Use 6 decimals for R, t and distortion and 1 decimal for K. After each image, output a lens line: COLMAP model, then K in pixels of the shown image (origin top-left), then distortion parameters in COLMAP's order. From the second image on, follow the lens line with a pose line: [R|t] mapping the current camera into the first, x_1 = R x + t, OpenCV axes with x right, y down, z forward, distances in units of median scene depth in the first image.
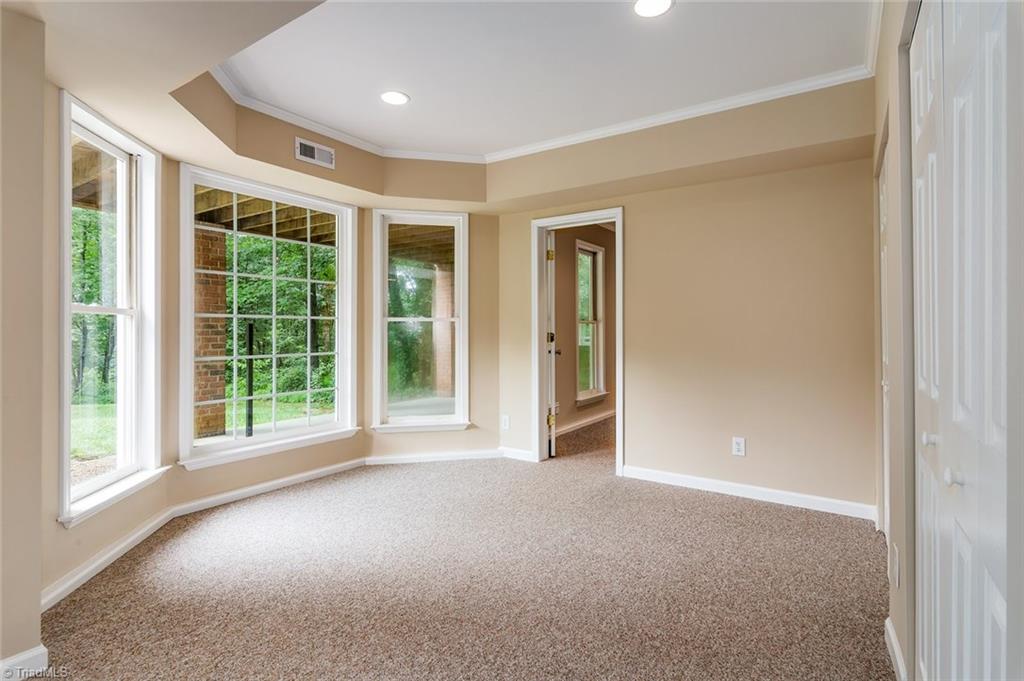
lens RADIAL K [[496.2, 0, 515.3], [0, 496.2, 335.4], [0, 0, 1]] dist [0.003225, -0.001078]
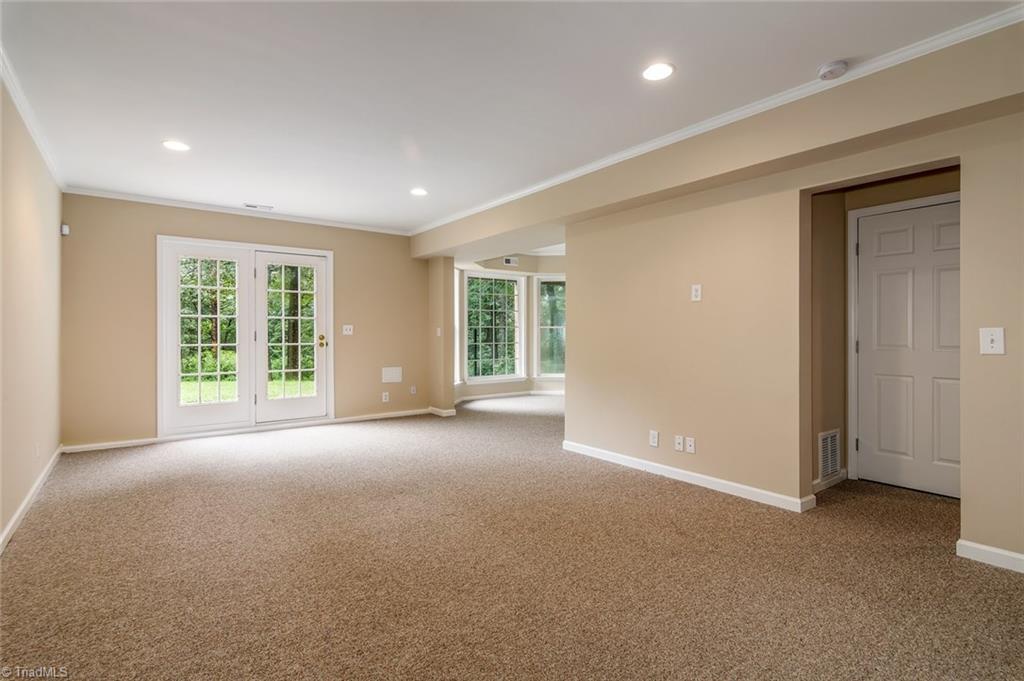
lens RADIAL K [[496.2, 0, 512.8], [0, 496.2, 338.7], [0, 0, 1]] dist [0.003225, -0.001078]
pose [[0.944721, -0.000823, -0.327874, 0.335918], [0.001871, 0.999994, 0.002883, 0.012301], [0.327869, -0.003338, 0.944717, -1.068938]]
